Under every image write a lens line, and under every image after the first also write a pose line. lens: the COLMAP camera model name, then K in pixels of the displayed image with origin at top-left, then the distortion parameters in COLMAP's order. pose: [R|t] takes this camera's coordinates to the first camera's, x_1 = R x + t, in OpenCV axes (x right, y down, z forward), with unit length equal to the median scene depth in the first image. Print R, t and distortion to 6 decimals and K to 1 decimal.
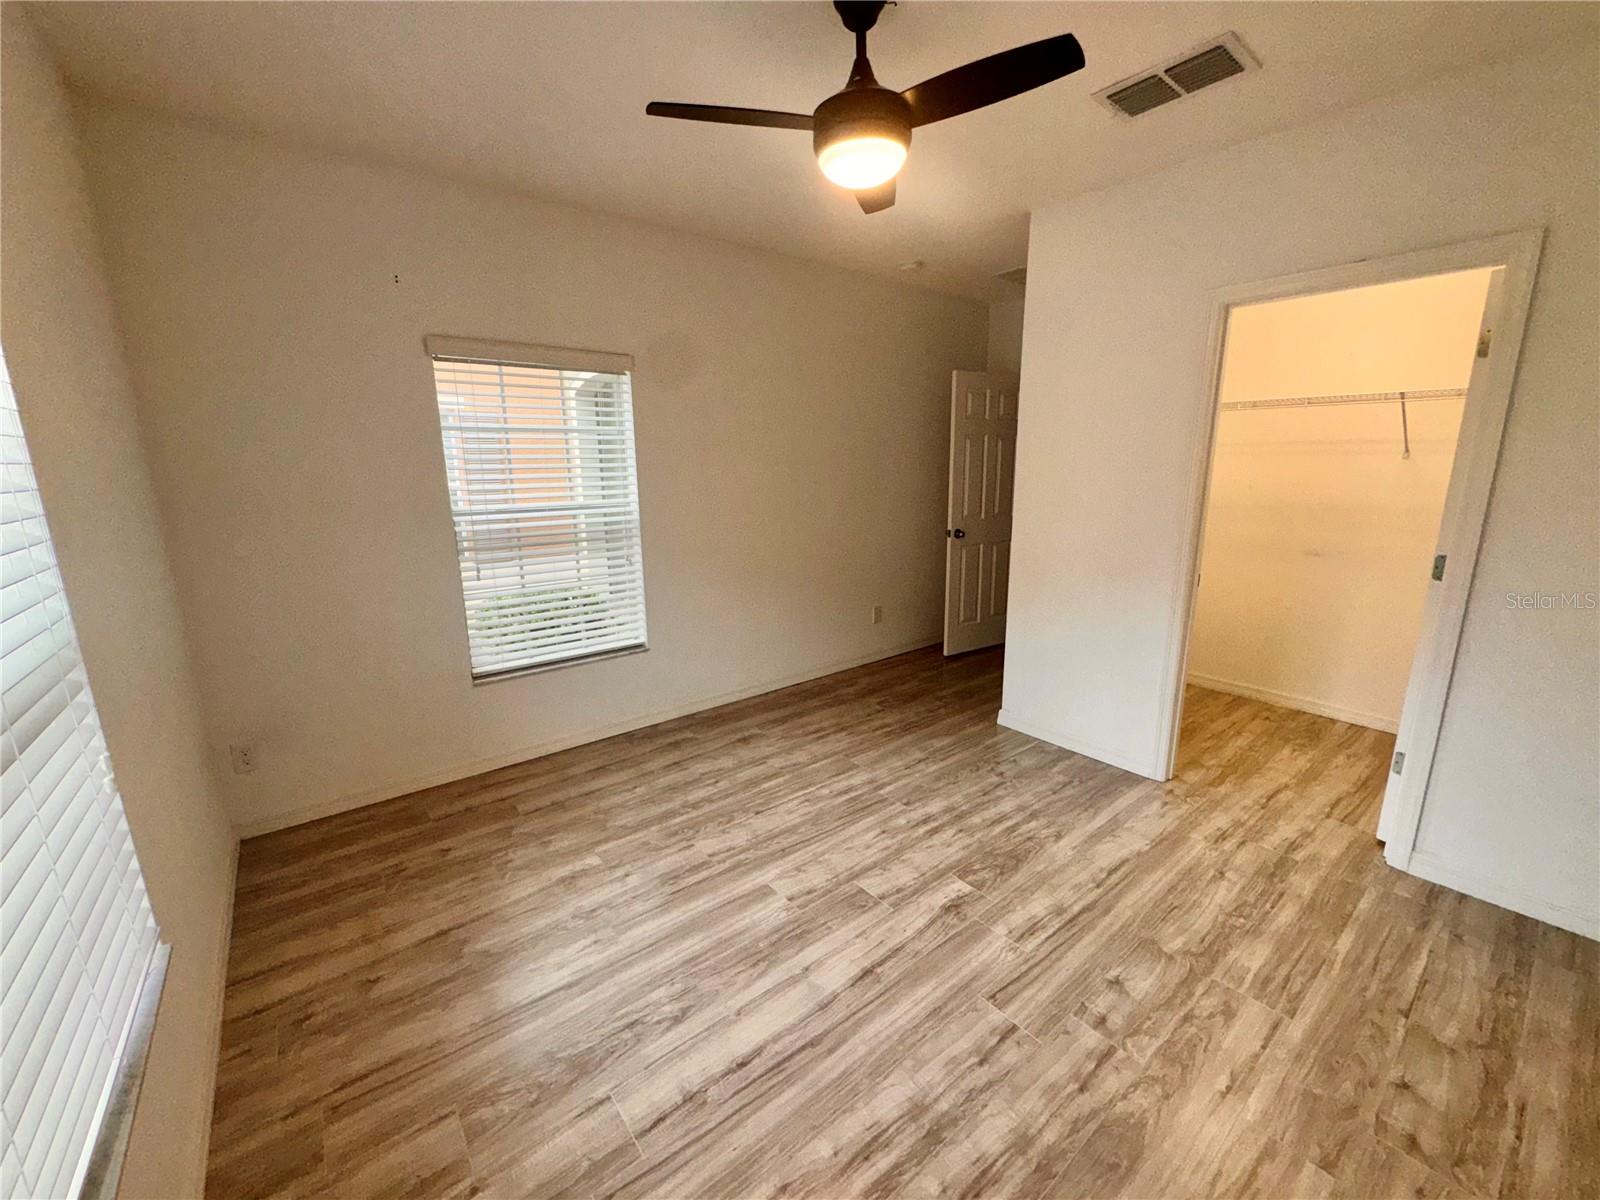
lens RADIAL K [[638.0, 0, 802.8], [0, 638.0, 600.4], [0, 0, 1]] dist [-0.002322, -0.000152]
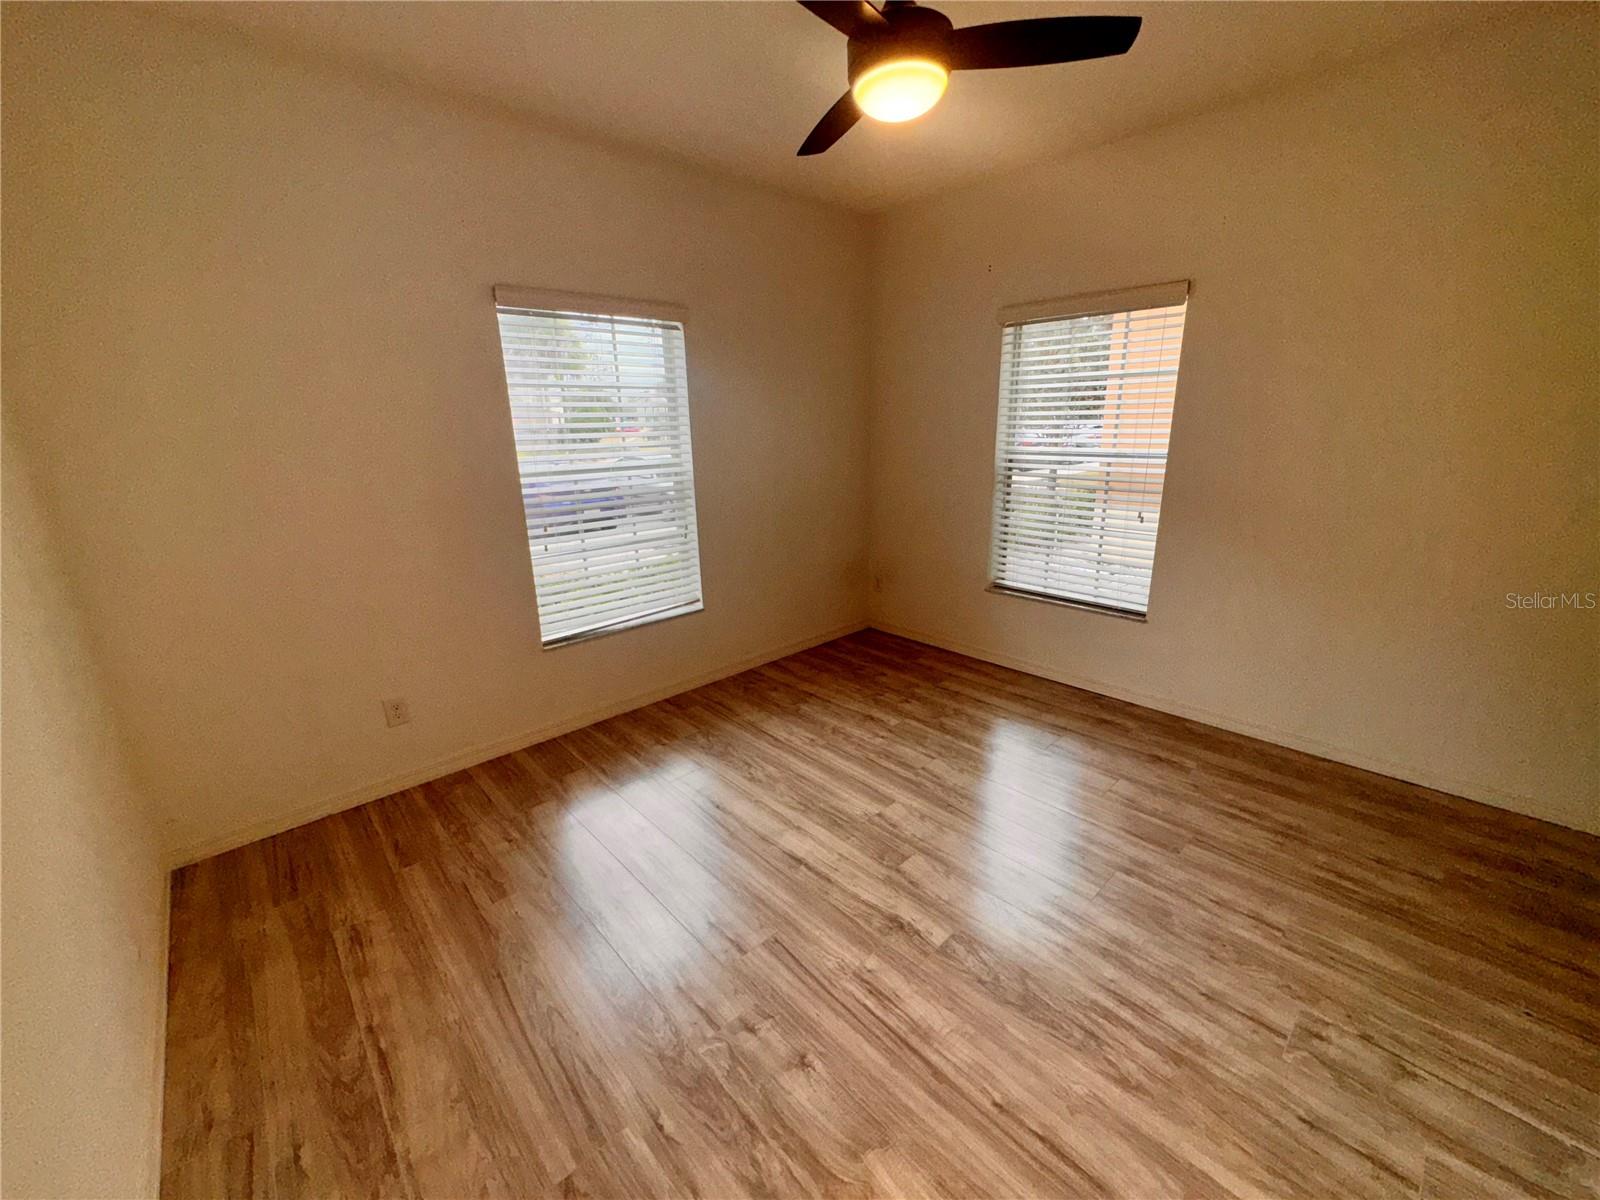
lens RADIAL K [[638.0, 0, 792.2], [0, 638.0, 600.0], [0, 0, 1]] dist [-0.002322, -0.000152]
pose [[0.064626, 0.281296, -0.957443, 1.050404], [-0.193692, 0.944737, 0.264489, -0.167189], [0.978931, 0.168357, 0.115540, 0.750214]]
